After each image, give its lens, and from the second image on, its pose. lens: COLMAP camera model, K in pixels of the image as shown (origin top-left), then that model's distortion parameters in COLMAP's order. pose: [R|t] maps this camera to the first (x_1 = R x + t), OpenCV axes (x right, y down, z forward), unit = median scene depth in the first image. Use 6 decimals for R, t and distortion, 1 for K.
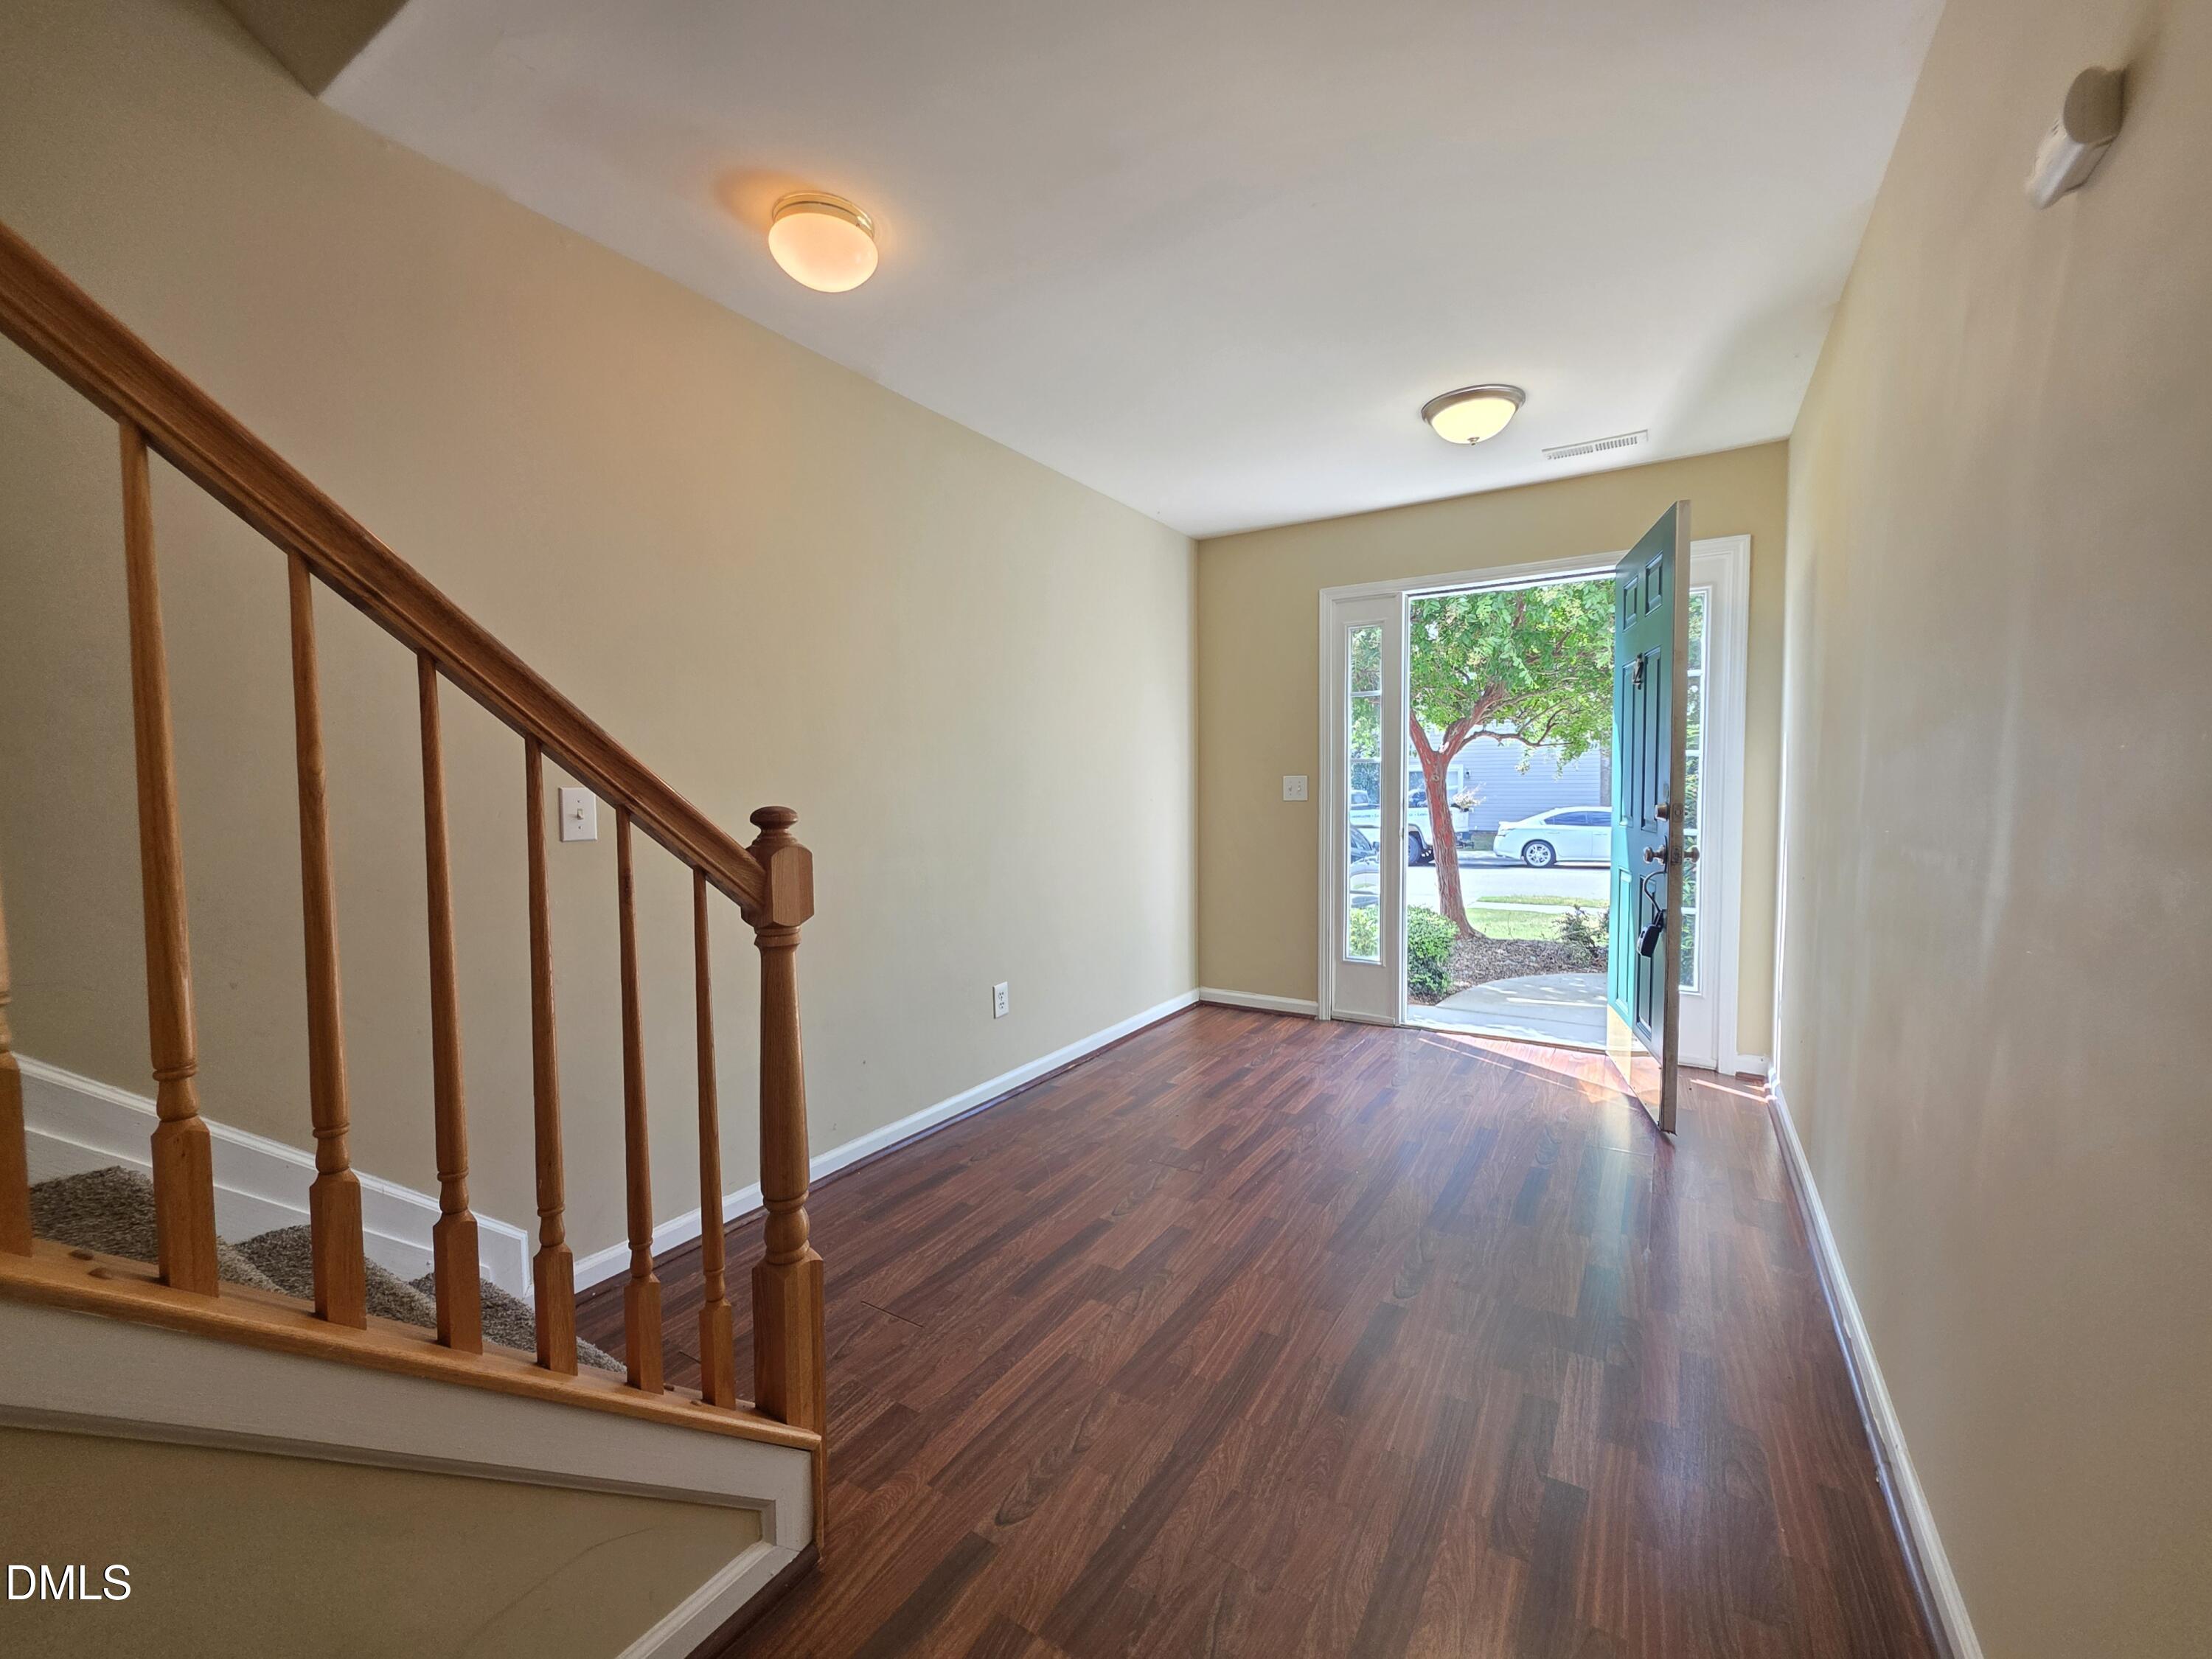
lens RADIAL K [[883.4, 0, 1106.0], [0, 883.4, 829.5], [0, 0, 1]] dist [-0.000336, 0.000069]
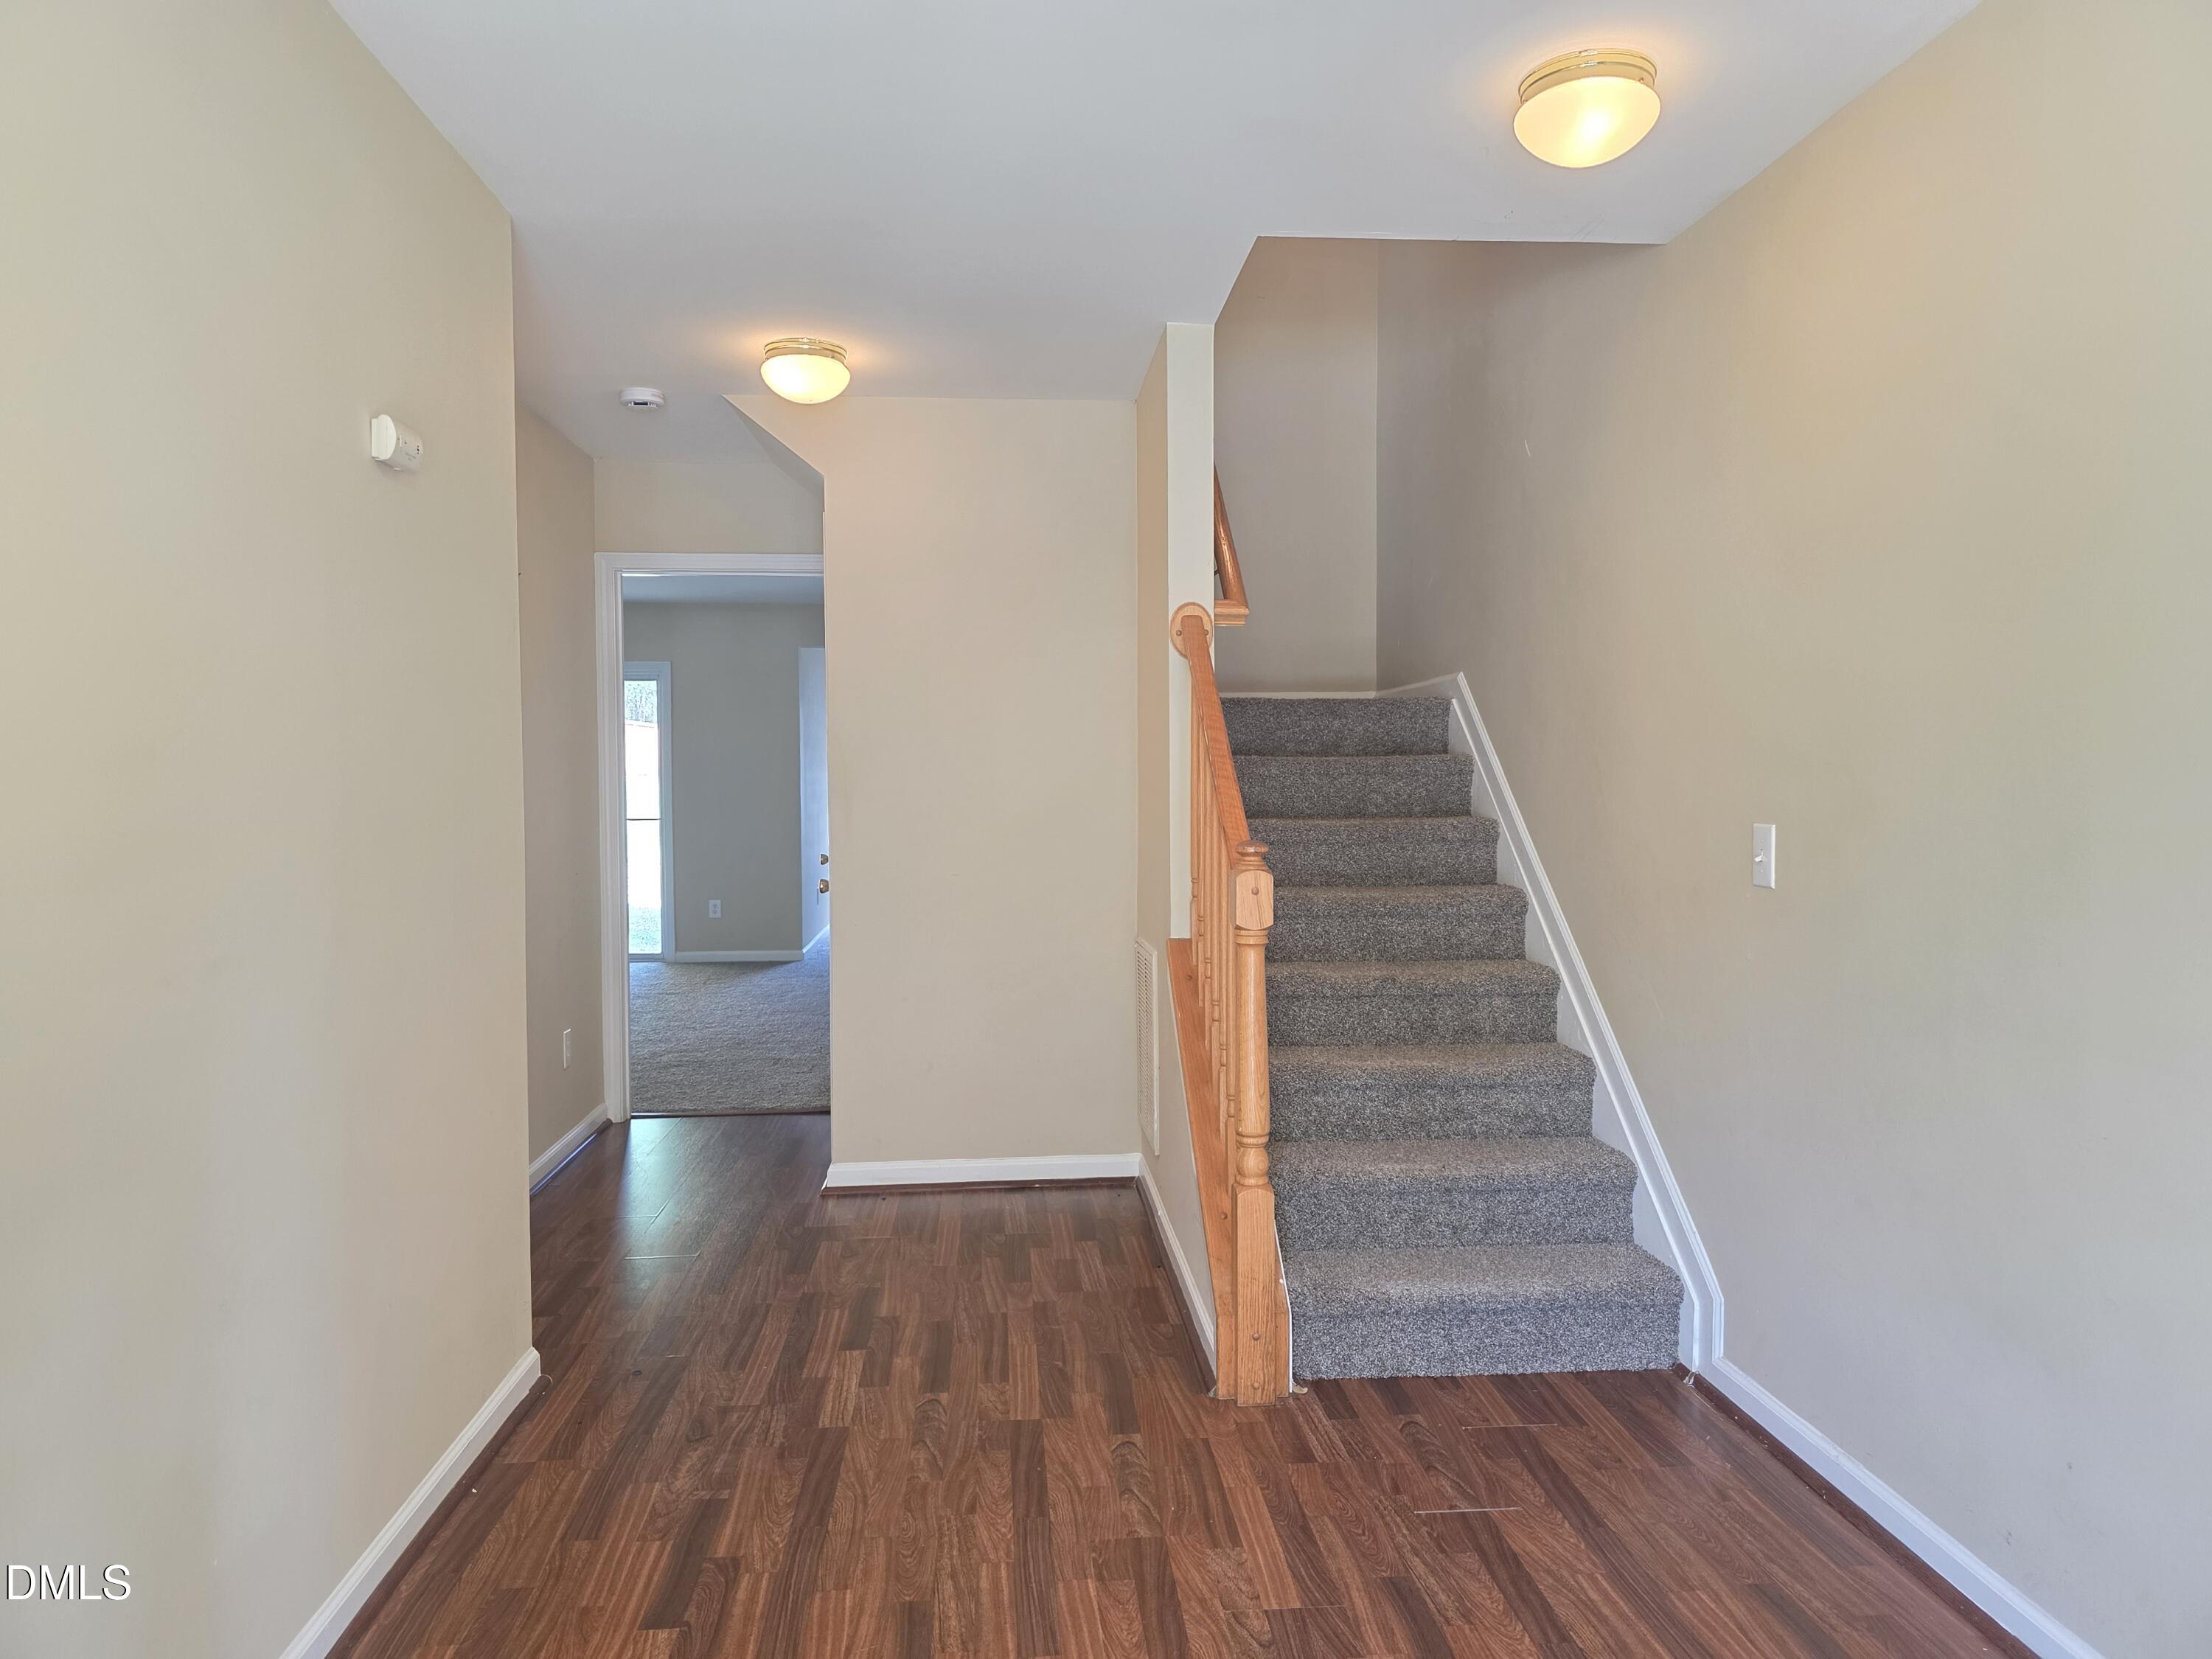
lens RADIAL K [[1499.0, 0, 1106.0], [0, 1499.0, 829.5], [0, 0, 1]] dist [0.000679, 0.000025]
pose [[-0.800084, 0.032864, -0.598988, 0.893484], [-0.019400, 0.996559, 0.080590, -0.170439], [0.599575, 0.076099, -0.796693, 2.072782]]
